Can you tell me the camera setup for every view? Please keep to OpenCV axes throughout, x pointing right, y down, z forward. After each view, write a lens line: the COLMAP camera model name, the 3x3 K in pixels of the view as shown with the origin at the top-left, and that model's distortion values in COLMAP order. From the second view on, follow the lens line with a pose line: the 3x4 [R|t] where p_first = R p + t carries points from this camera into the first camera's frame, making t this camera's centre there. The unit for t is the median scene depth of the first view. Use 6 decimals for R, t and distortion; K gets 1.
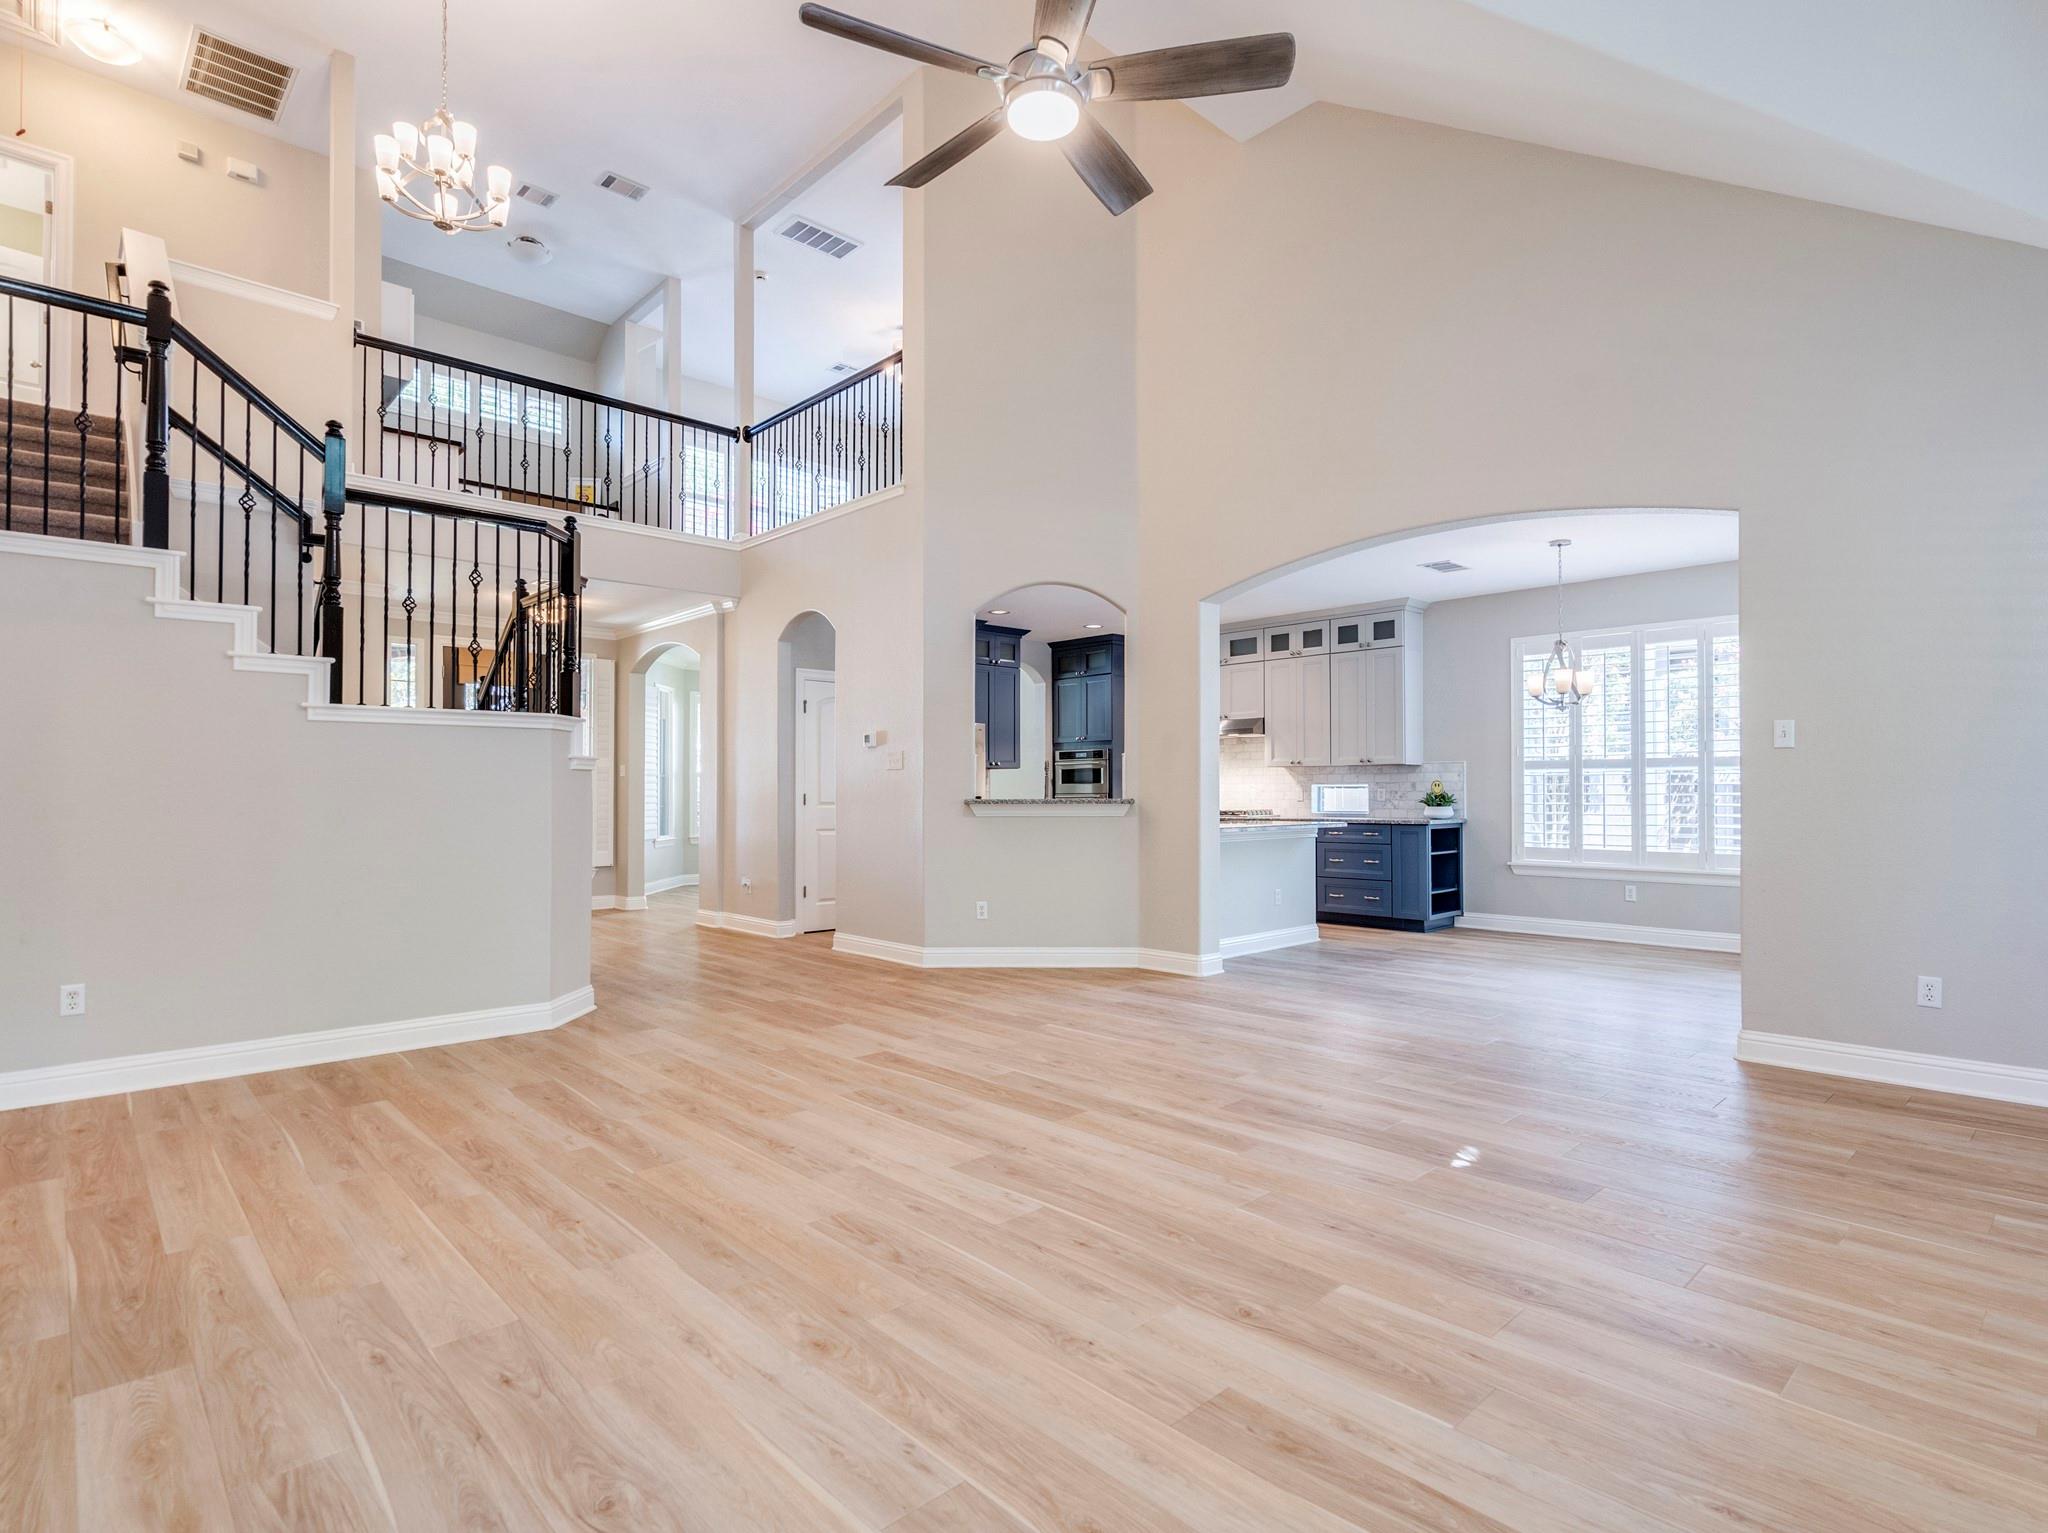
lens RADIAL K [[1060.0, 0, 1040.8], [0, 1060.0, 775.1], [0, 0, 1]] dist [-0.006016, 0.002725]
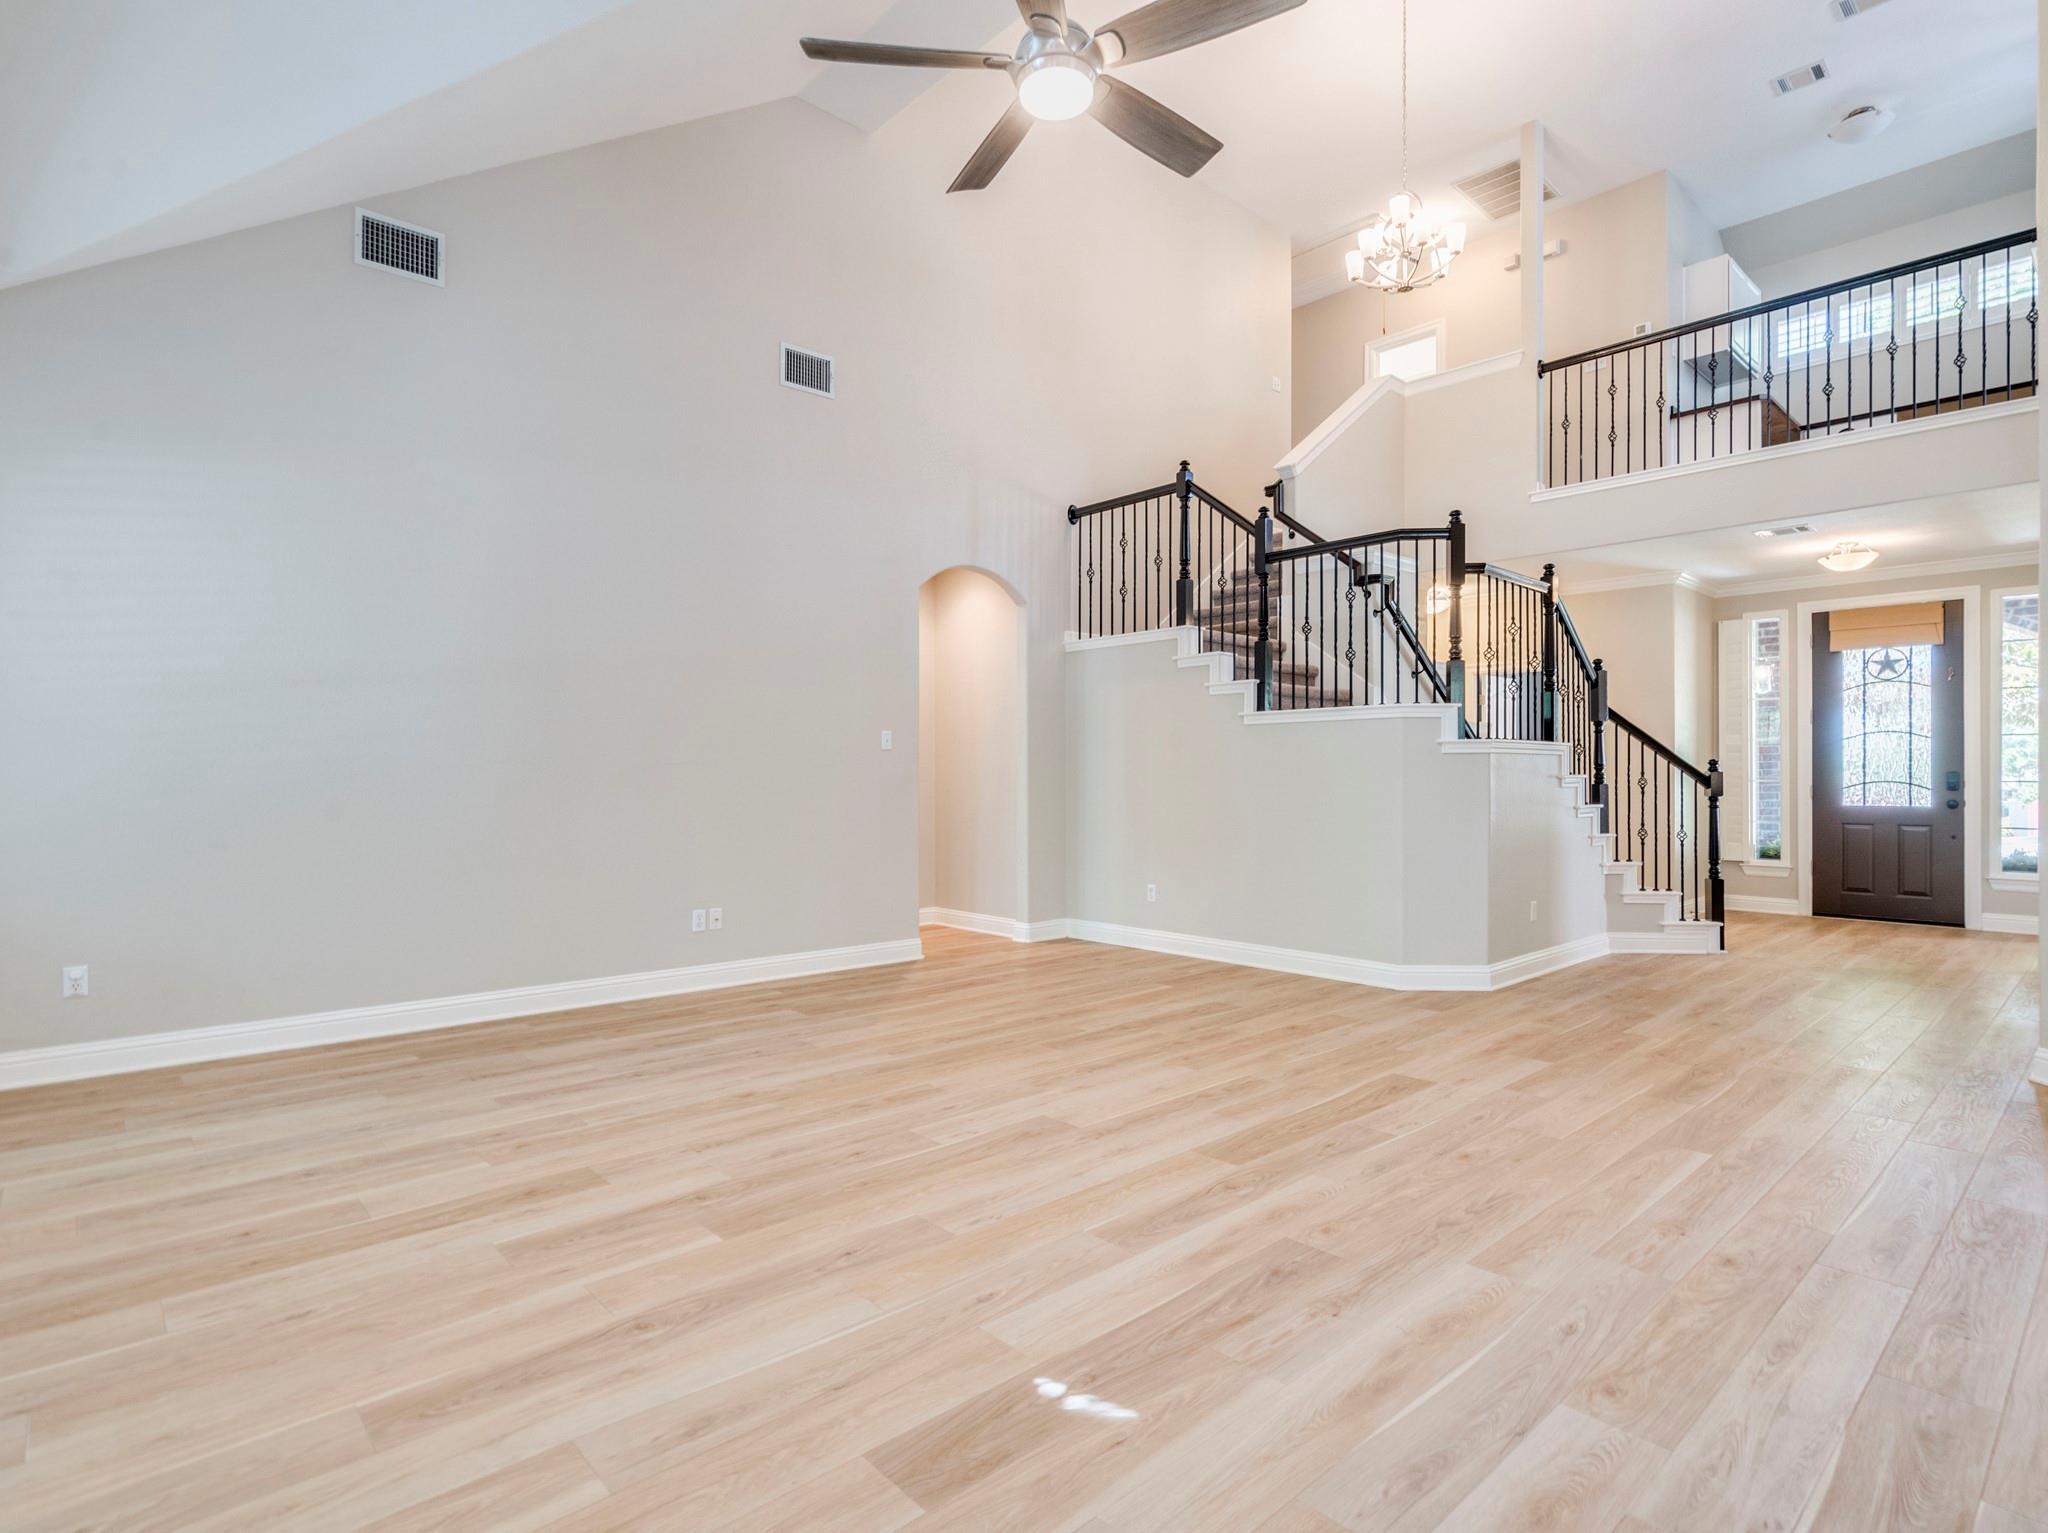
lens RADIAL K [[1060.0, 0, 1039.1], [0, 1060.0, 769.4], [0, 0, 1]] dist [-0.006016, 0.002725]
pose [[-0.022889, -0.003022, -0.999733, 0.869629], [0.017431, 0.999842, -0.003422, 0.010193], [0.999586, -0.017504, -0.022832, 0.872350]]
